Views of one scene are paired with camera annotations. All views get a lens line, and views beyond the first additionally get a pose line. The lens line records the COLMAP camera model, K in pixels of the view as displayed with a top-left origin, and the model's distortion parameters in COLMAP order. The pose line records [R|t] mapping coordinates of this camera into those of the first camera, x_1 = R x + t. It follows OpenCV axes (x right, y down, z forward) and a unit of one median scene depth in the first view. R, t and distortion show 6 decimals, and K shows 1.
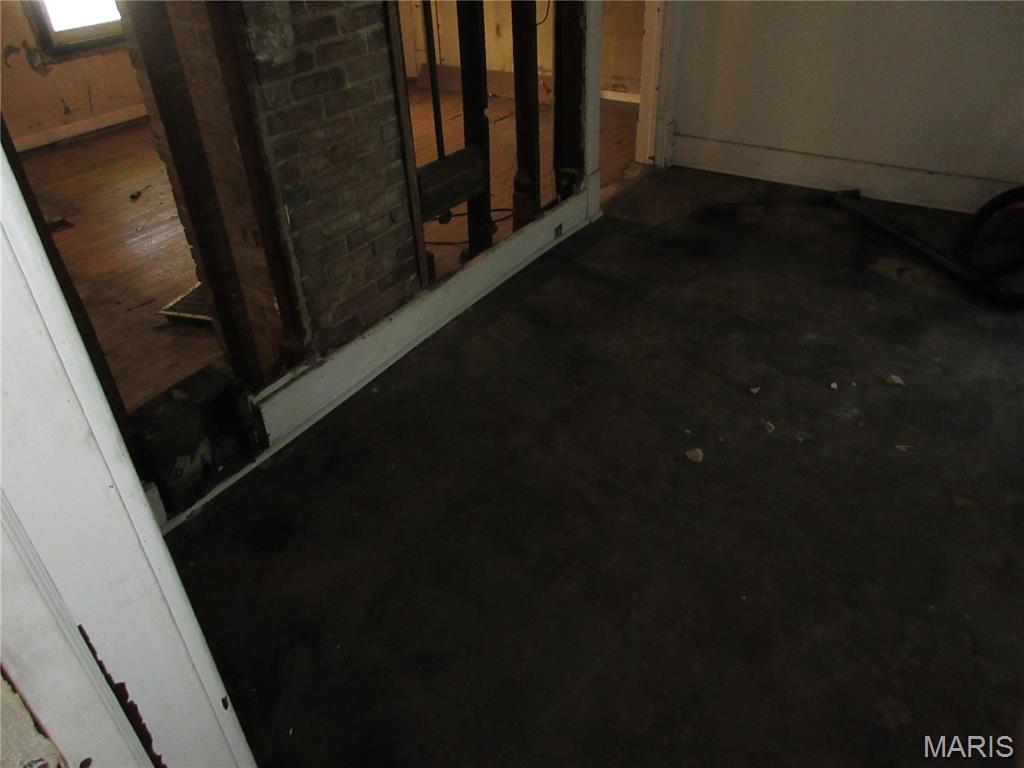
lens RADIAL K [[767.9, 0, 515.5], [0, 767.9, 388.1], [0, 0, 1]] dist [0.004189, -0.000989]
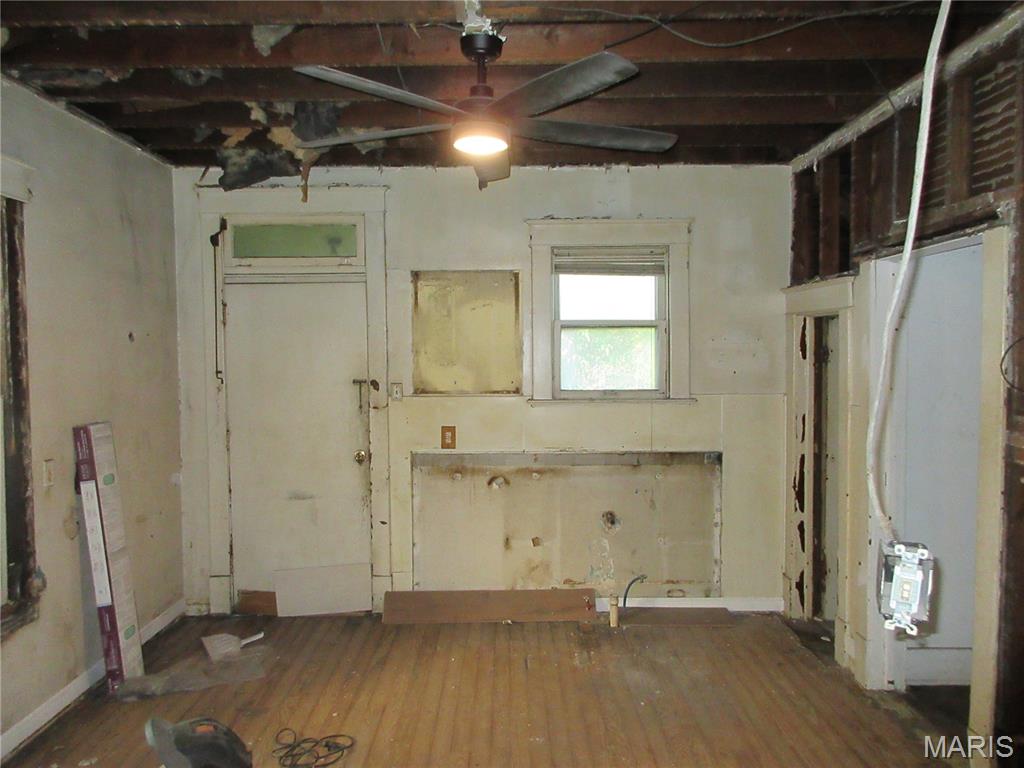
lens RADIAL K [[767.9, 0, 508.6], [0, 767.9, 380.3], [0, 0, 1]] dist [0.004189, -0.000989]
pose [[0.837424, 0.011919, 0.546424, -0.493834], [0.287516, 0.840643, -0.458970, -0.252022], [-0.464818, 0.541459, 0.700547, 0.360799]]
